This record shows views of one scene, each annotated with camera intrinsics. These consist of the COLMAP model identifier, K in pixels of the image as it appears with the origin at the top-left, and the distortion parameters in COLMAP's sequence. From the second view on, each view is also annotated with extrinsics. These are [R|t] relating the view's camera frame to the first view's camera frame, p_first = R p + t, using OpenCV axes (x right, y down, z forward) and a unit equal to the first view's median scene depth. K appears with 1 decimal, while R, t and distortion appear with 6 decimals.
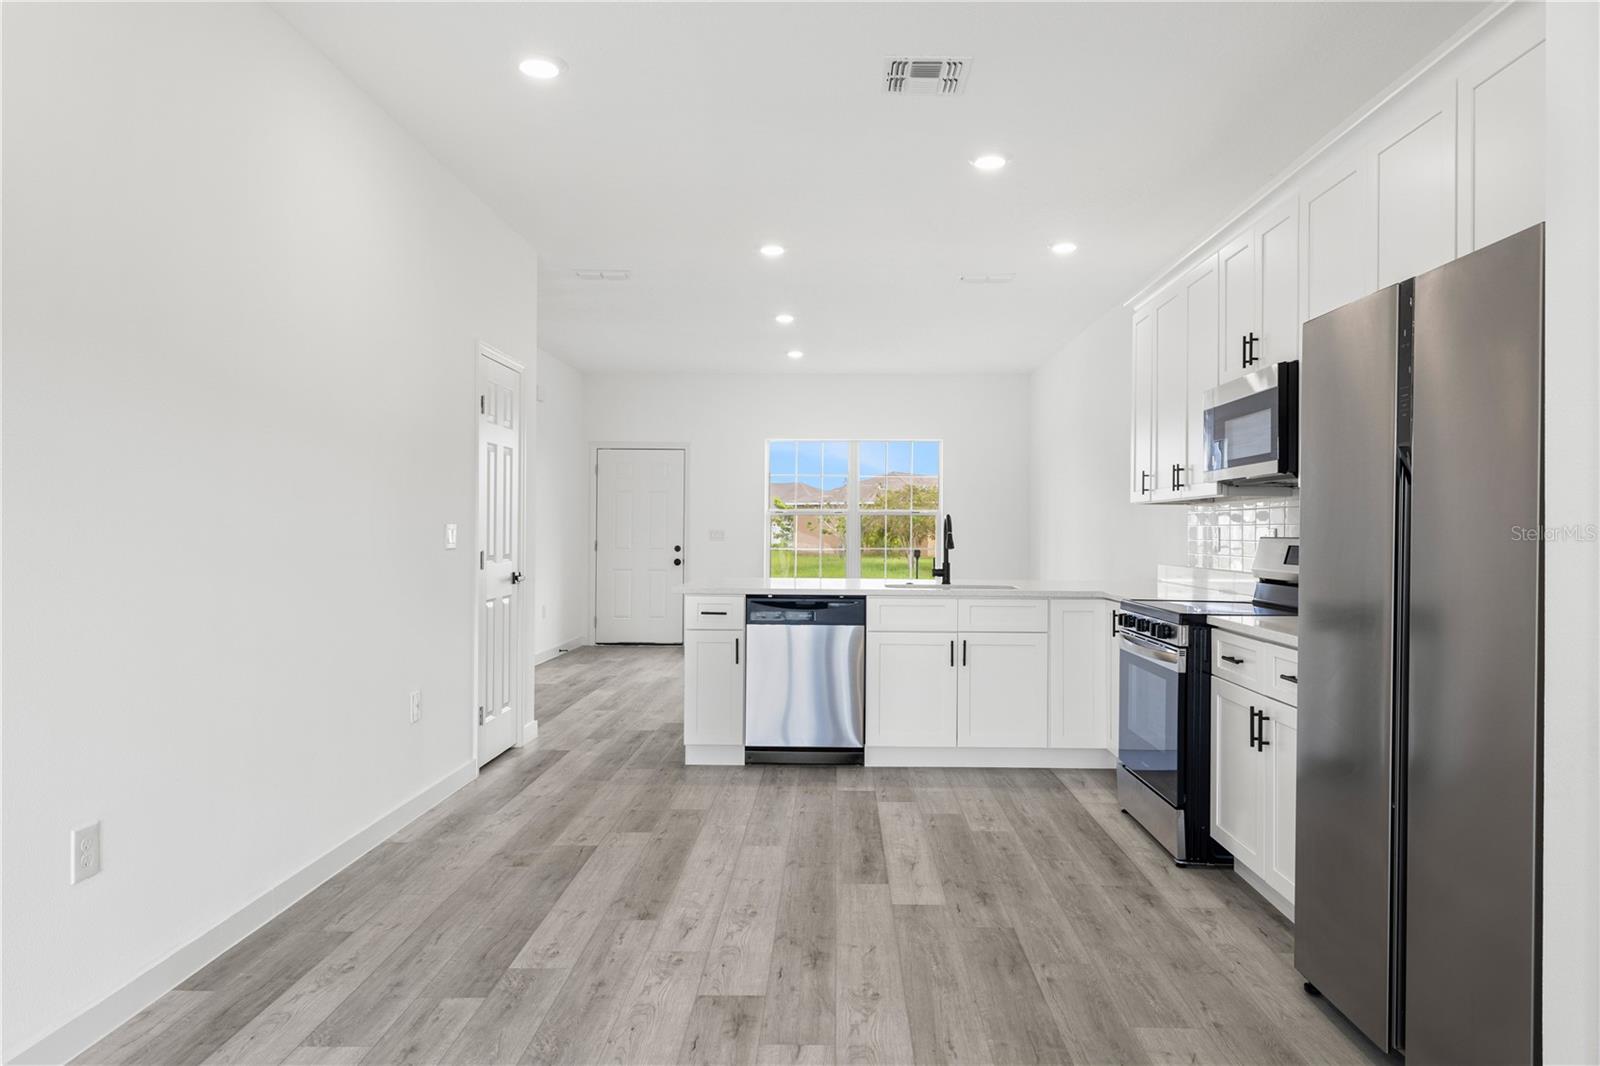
lens RADIAL K [[1007.0, 0, 835.4], [0, 1007.0, 535.5], [0, 0, 1]] dist [0.006219, 0.000606]
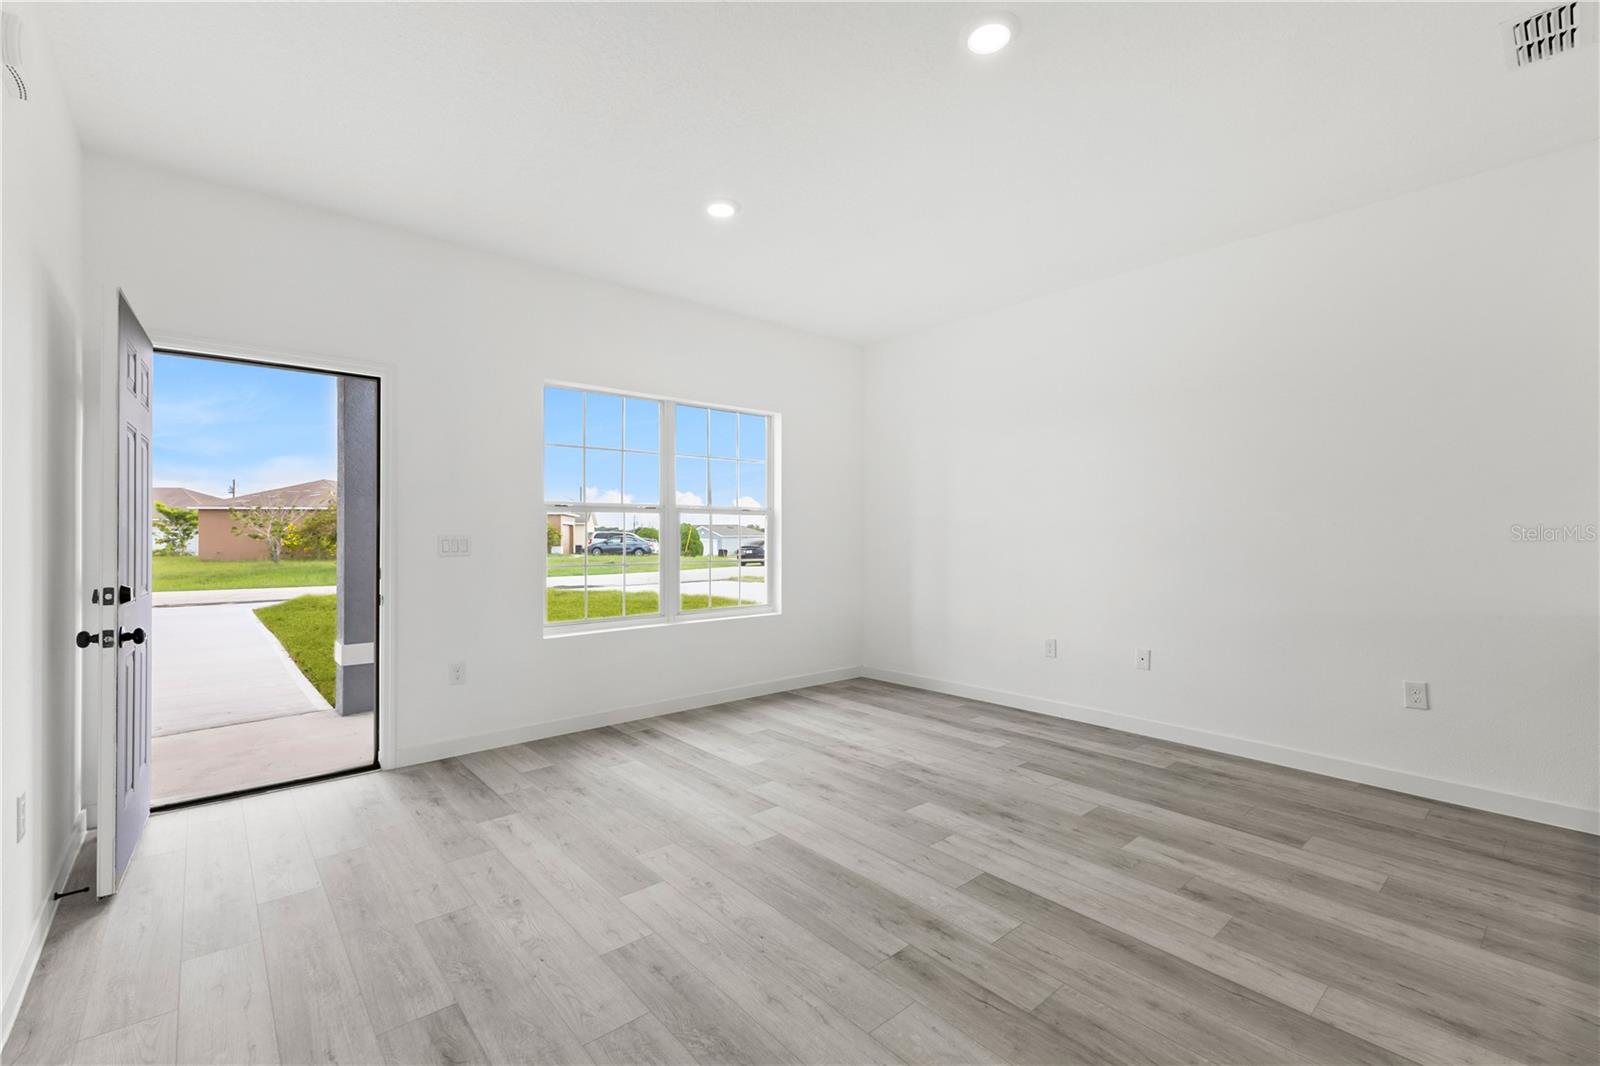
lens RADIAL K [[688.8, 0, 797.3], [0, 688.8, 532.4], [0, 0, 1]] dist [0.011502, -0.002647]
pose [[0.755628, 0.000121, 0.655001, -0.627171], [0.005052, 0.999969, -0.006013, -0.013269], [-0.654982, 0.007853, 0.755604, 1.744222]]
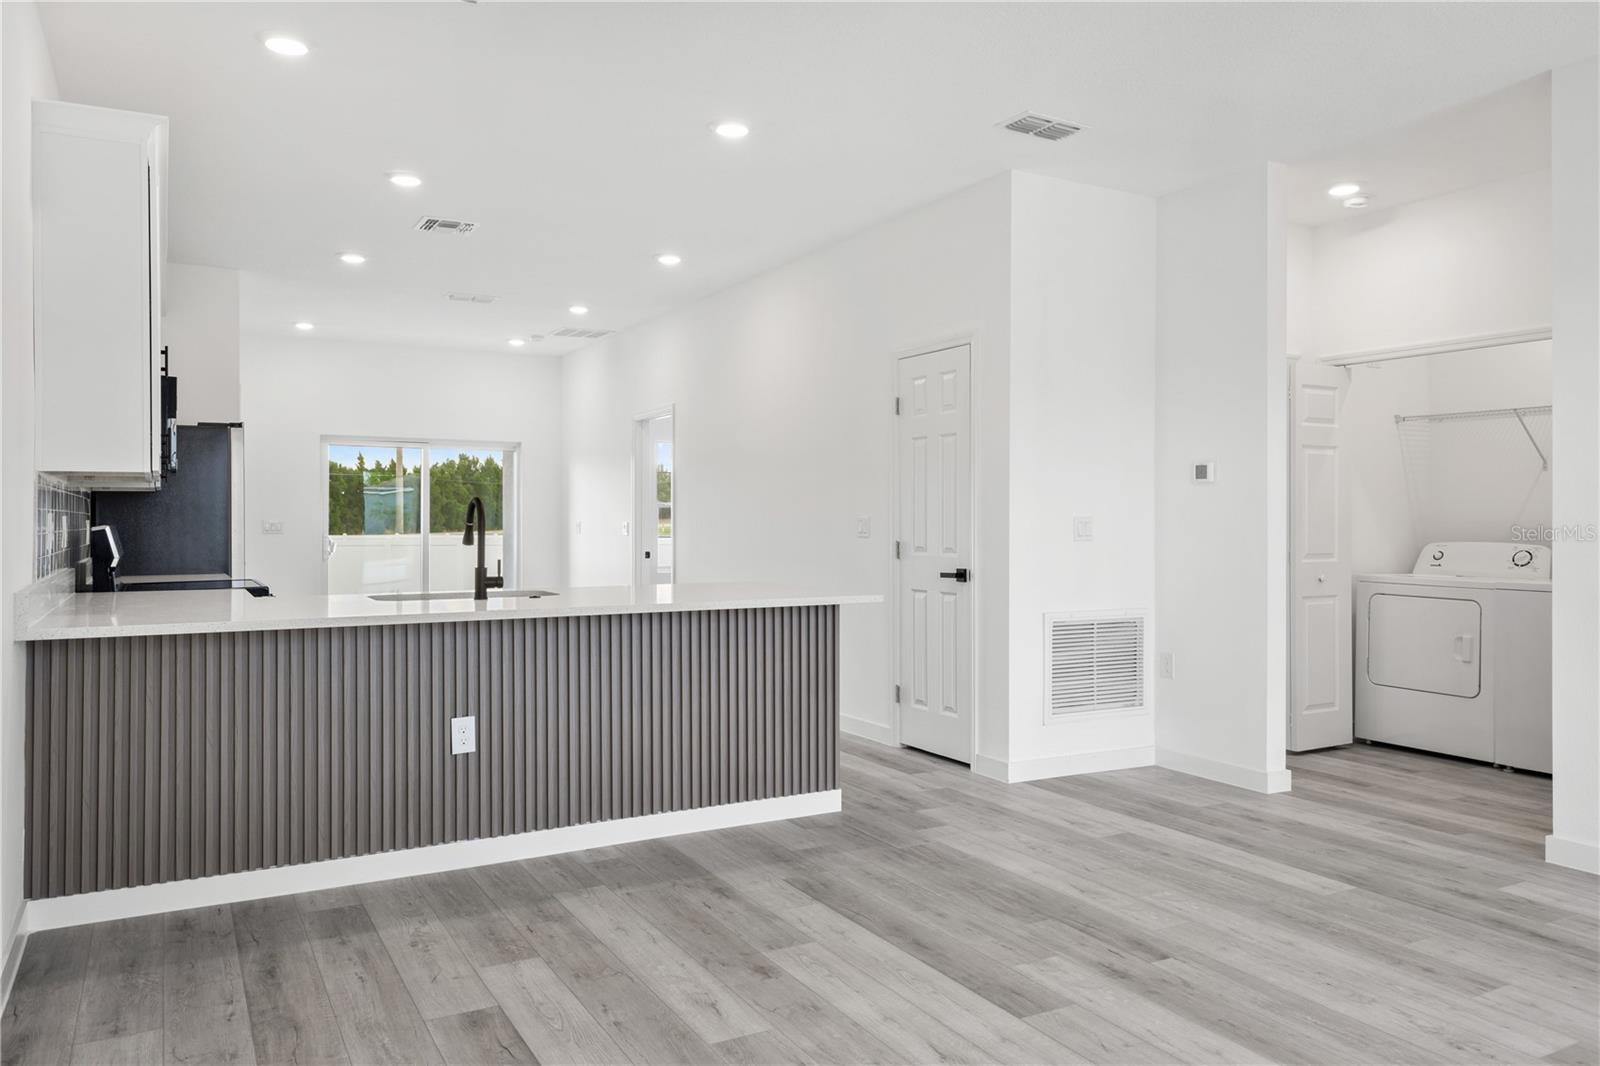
lens RADIAL K [[1133.4, 0, 793.7], [0, 1133.4, 509.4], [0, 0, 1]] dist [0.027890, -0.012791]
pose [[-0.875233, -0.006924, -0.483652, 0.457446], [-0.005713, 0.999976, -0.003977, -0.015739], [0.483668, -0.000718, -0.875251, 2.728950]]
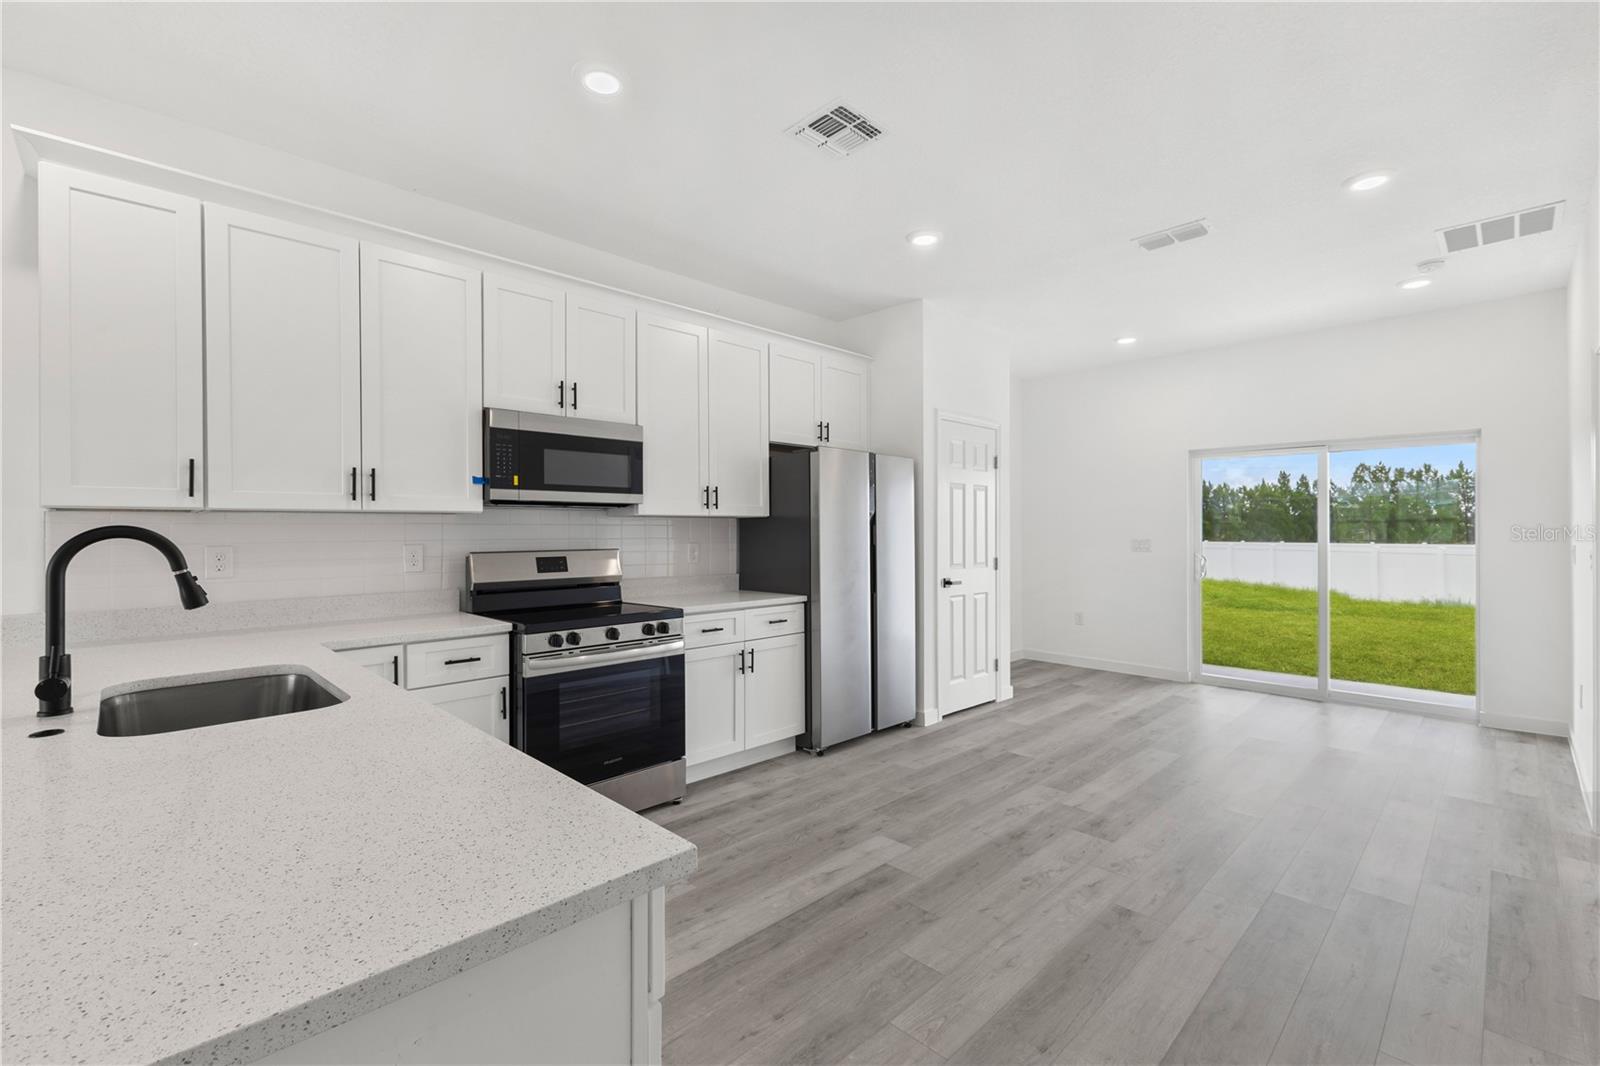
lens RADIAL K [[688.8, 0, 796.6], [0, 688.8, 542.9], [0, 0, 1]] dist [0.011502, -0.002647]
pose [[-0.698235, -0.018221, 0.715637, -0.404431], [0.001835, 0.999627, 0.027242, -0.033487], [-0.715866, 0.020334, -0.697941, 1.525113]]
